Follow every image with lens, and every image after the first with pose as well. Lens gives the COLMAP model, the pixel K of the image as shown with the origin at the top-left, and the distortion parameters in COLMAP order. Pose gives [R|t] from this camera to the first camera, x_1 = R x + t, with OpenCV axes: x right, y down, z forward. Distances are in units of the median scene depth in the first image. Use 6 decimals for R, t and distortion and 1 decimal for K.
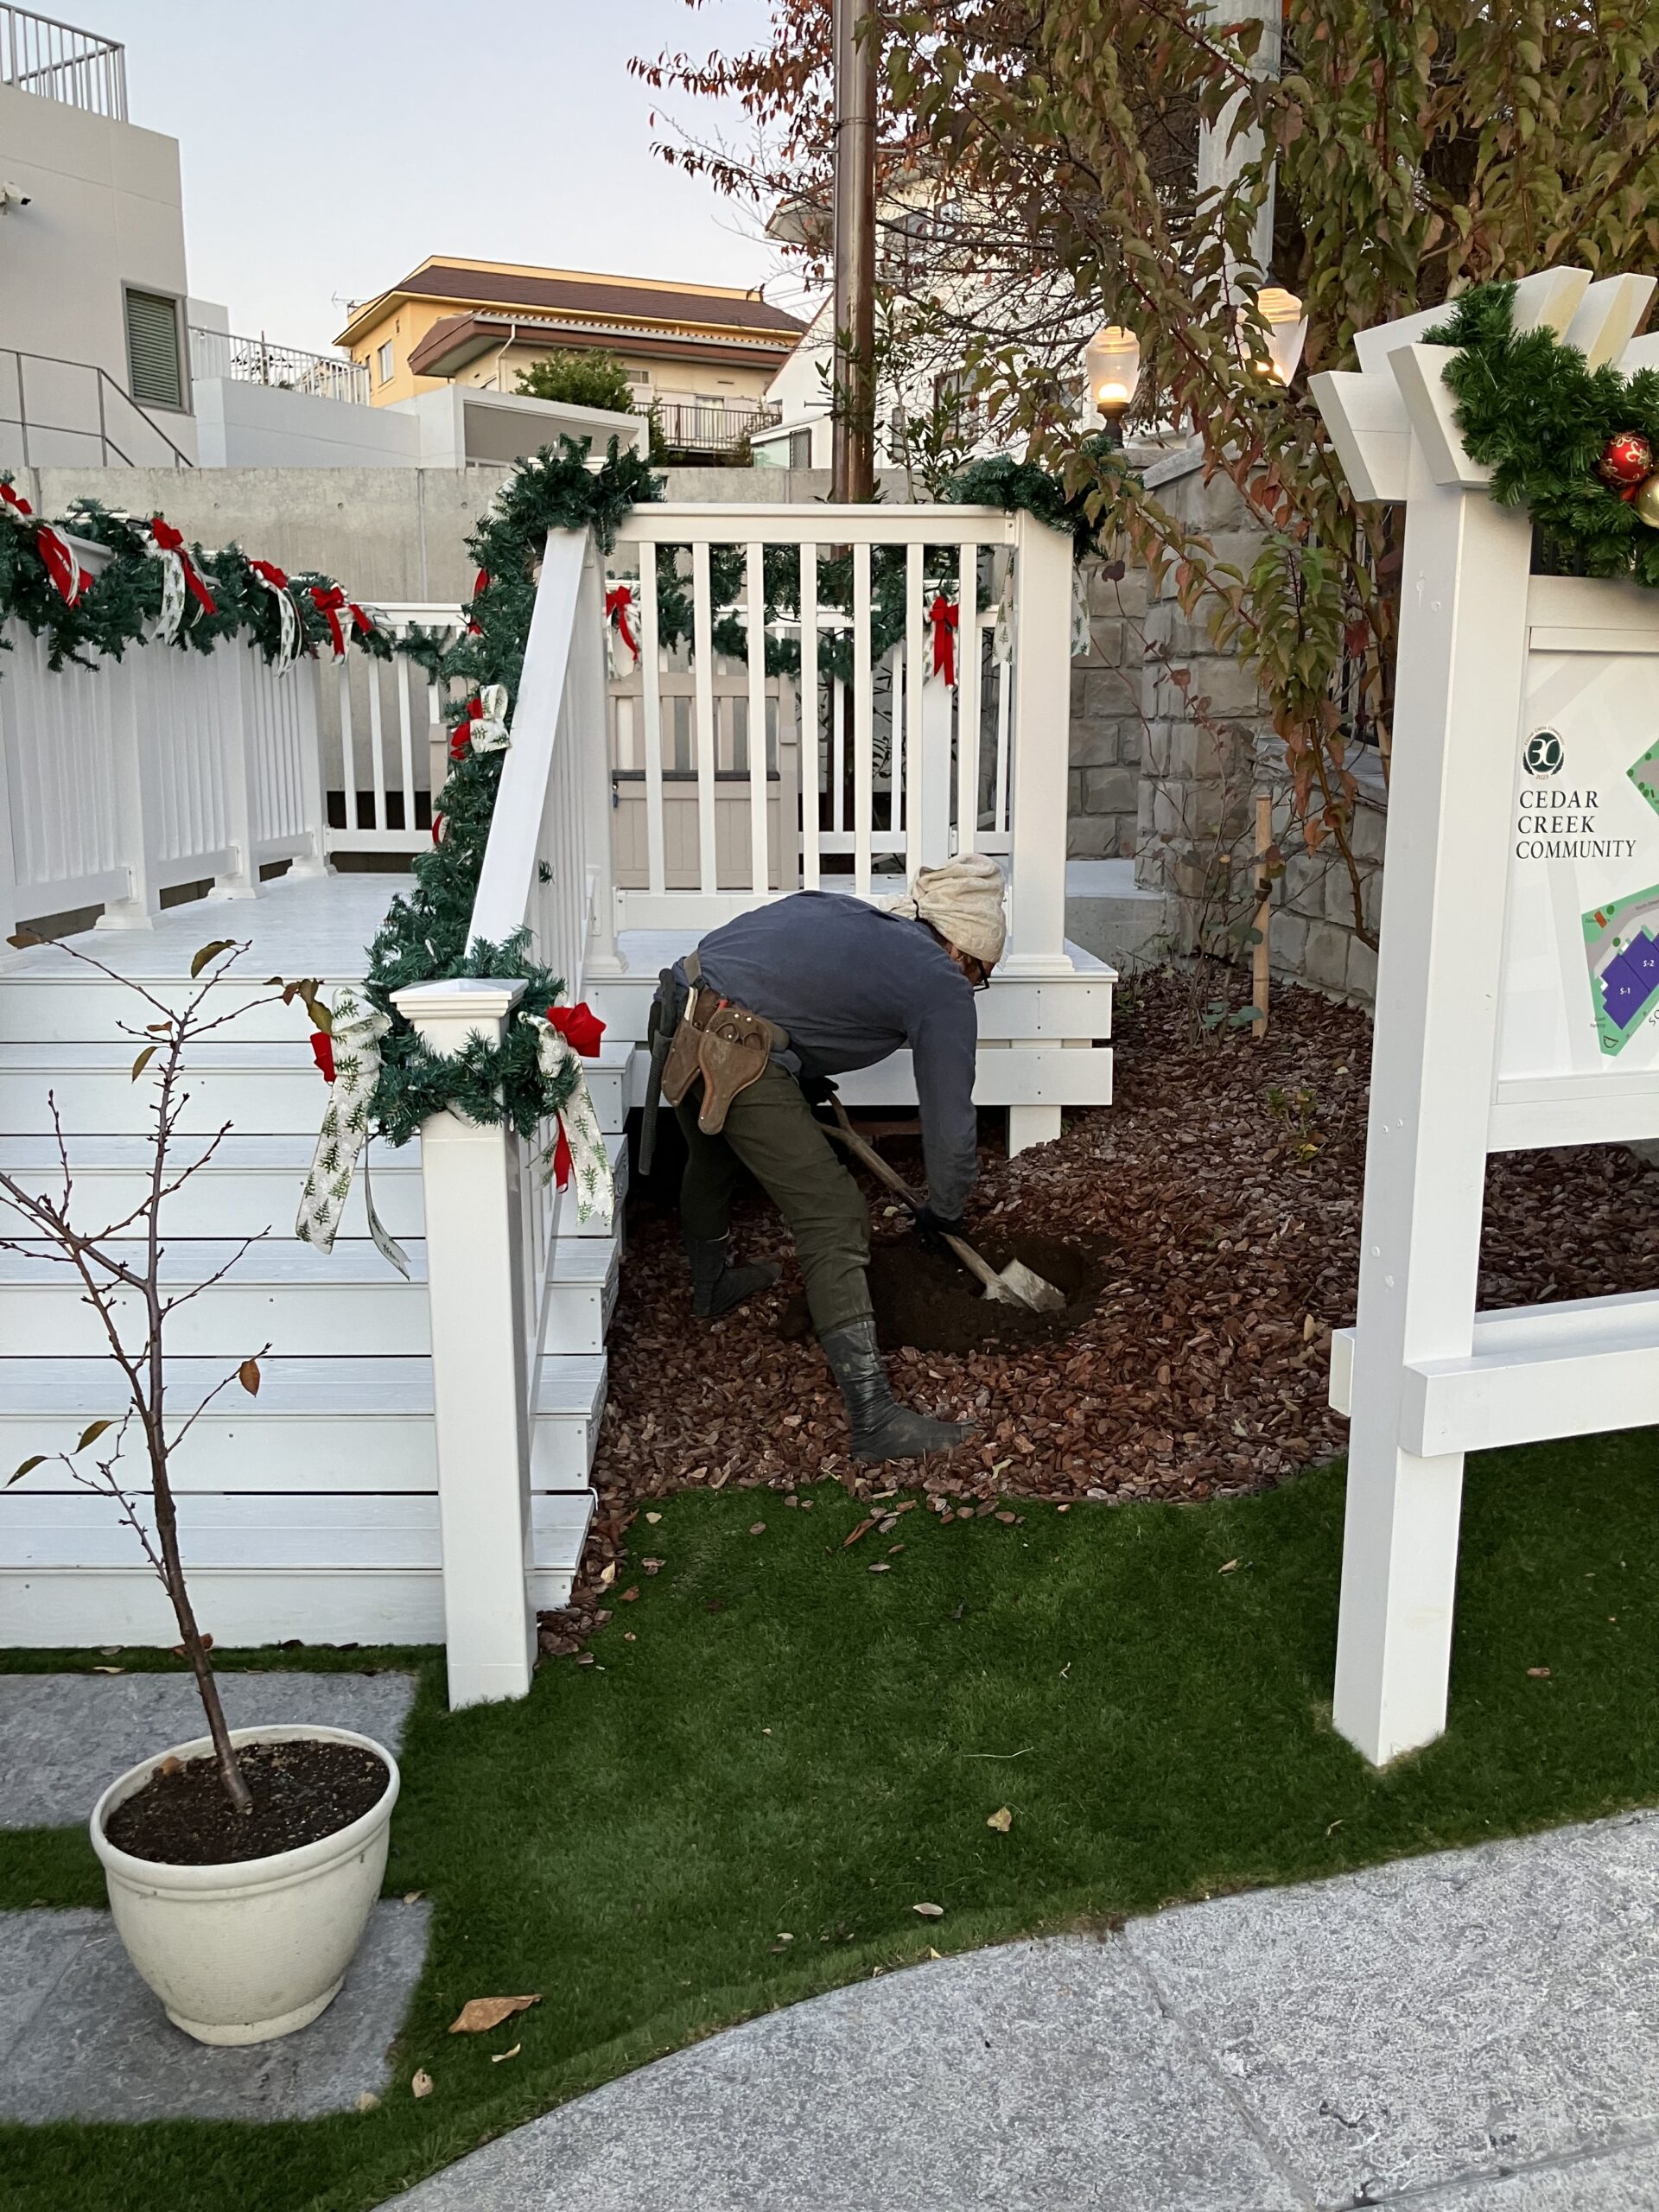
lens RADIAL K [[1822.7, 0, 829.5], [0, 1822.7, 1106.0], [0, 0, 1]] dist [-0.076477, 0.068444]
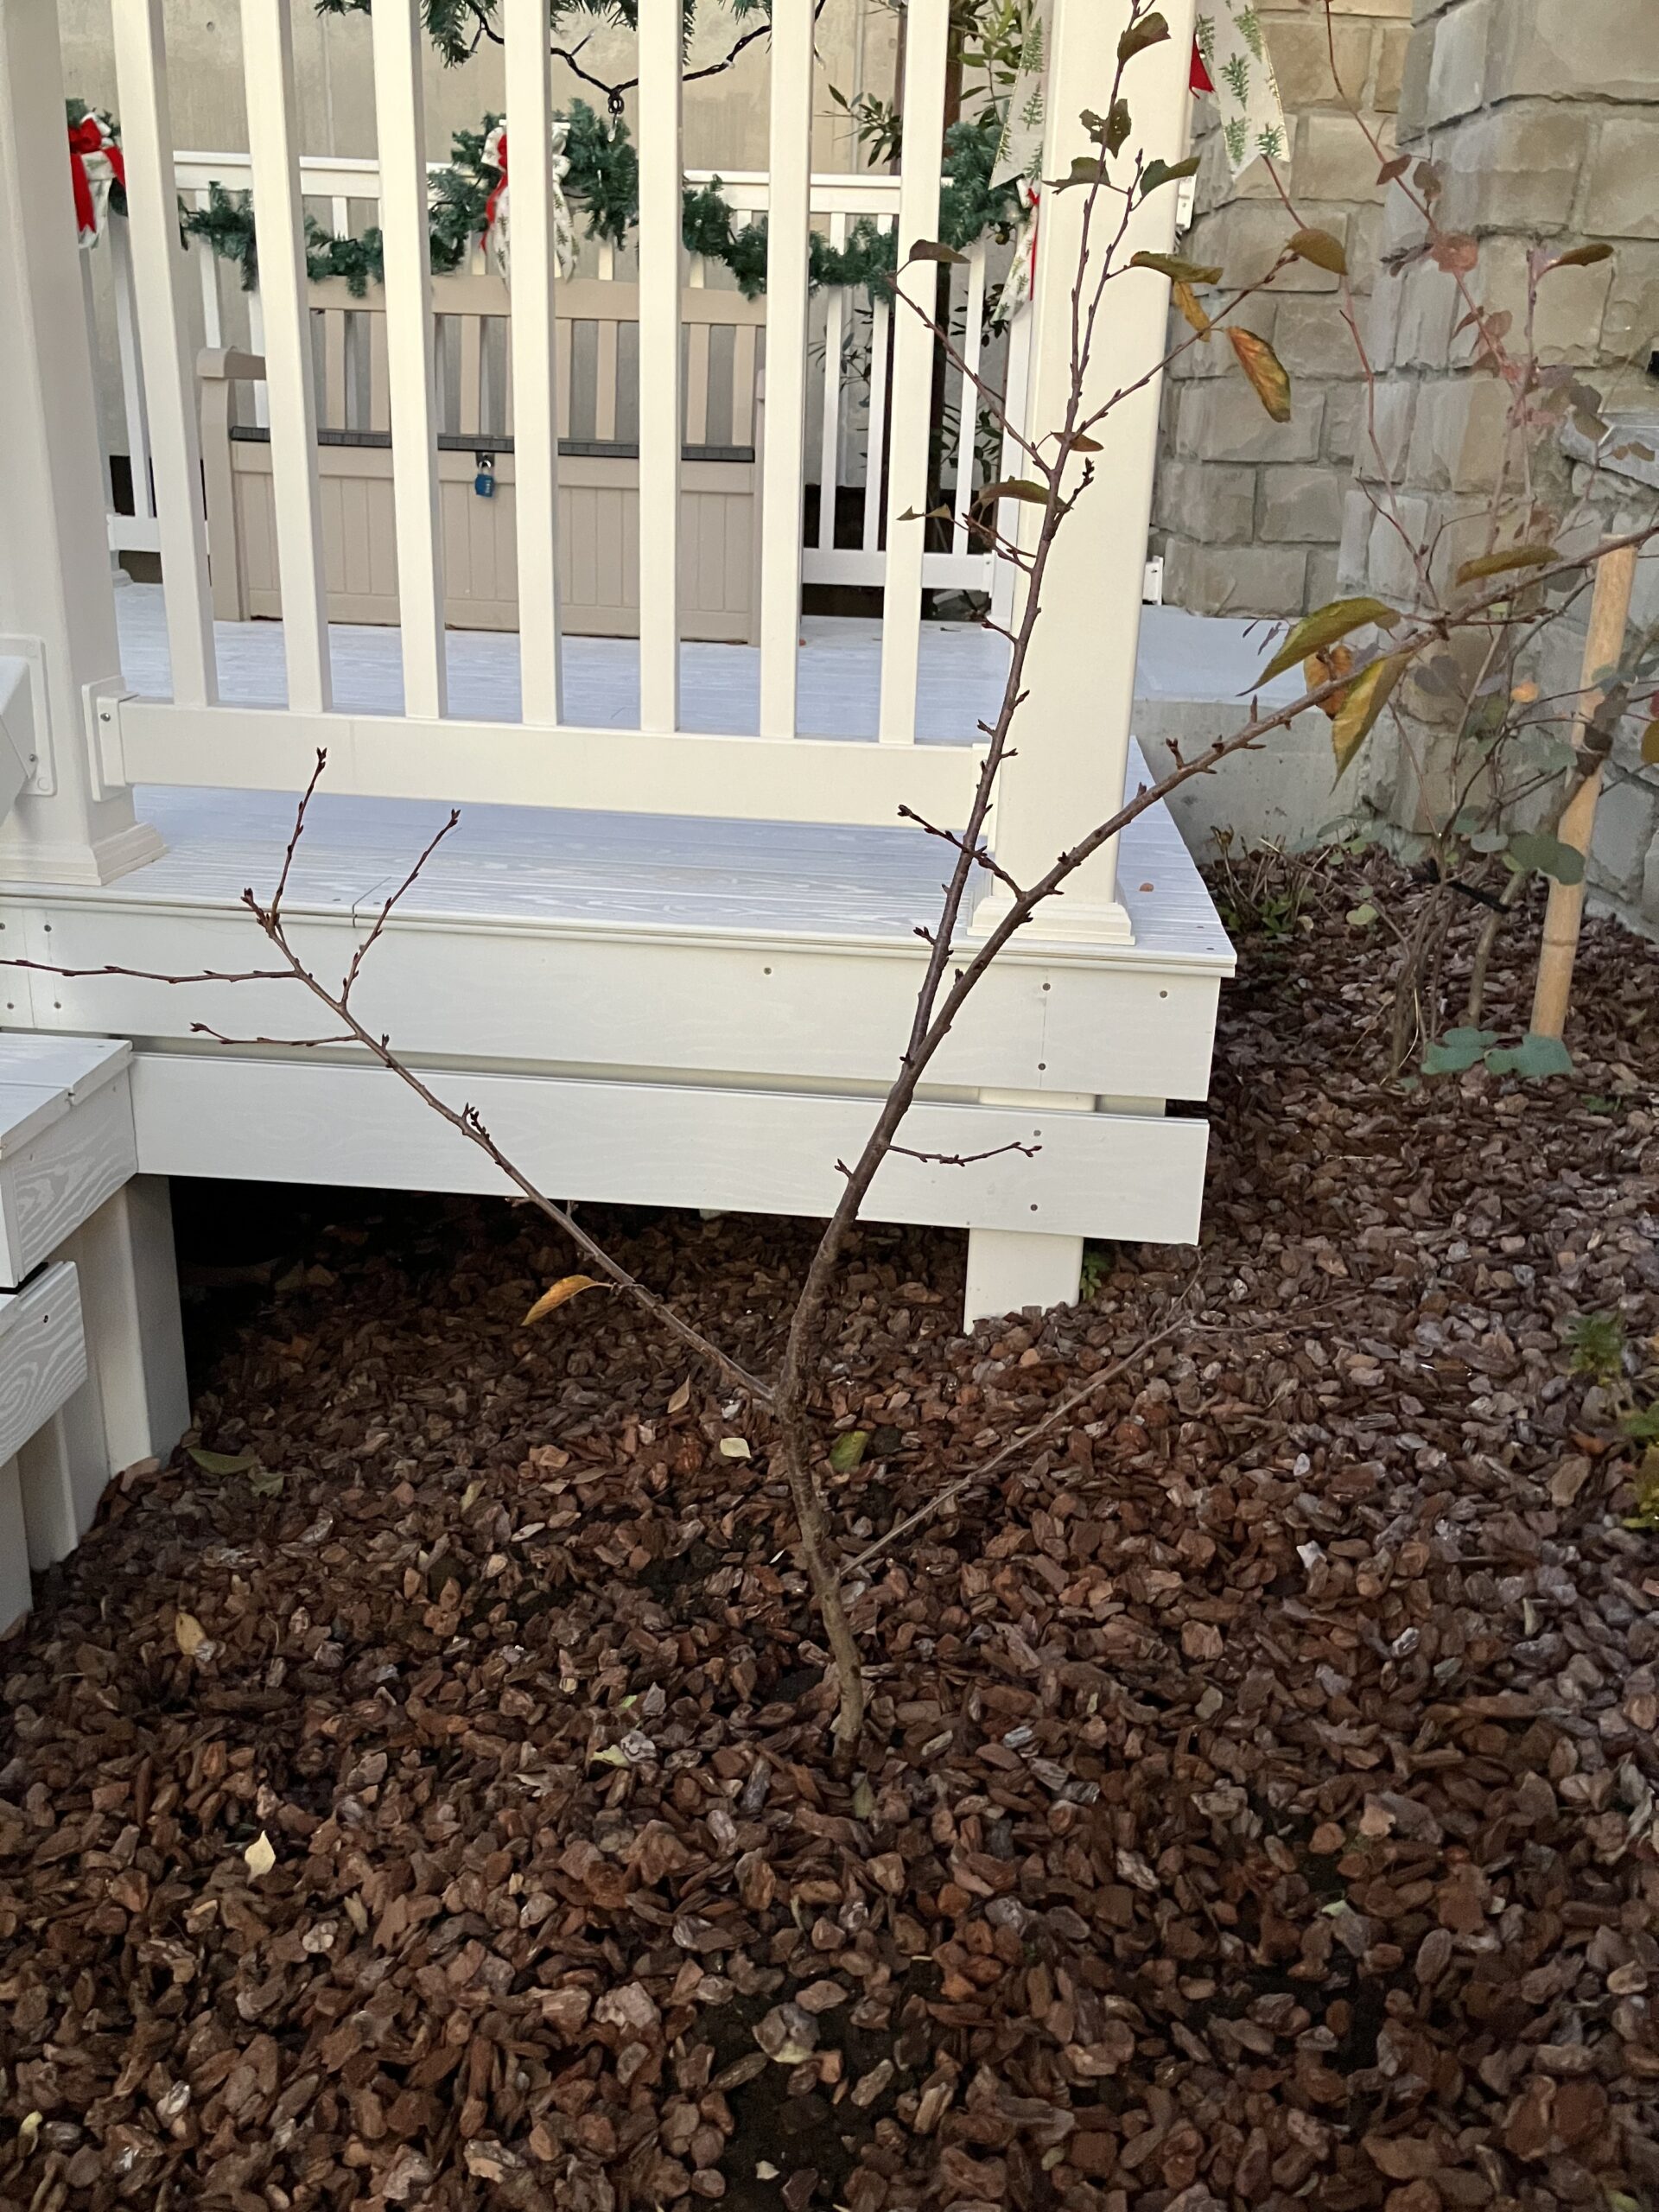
lens RADIAL K [[1822.7, 0, 829.5], [0, 1822.7, 1106.0], [0, 0, 1]] dist [-0.076477, 0.068444]
pose [[0.993467, 0.074006, -0.086874, 0.094173], [-0.059163, 0.984938, 0.162474, -0.092719], [0.097589, -0.156273, 0.982881, 0.519390]]
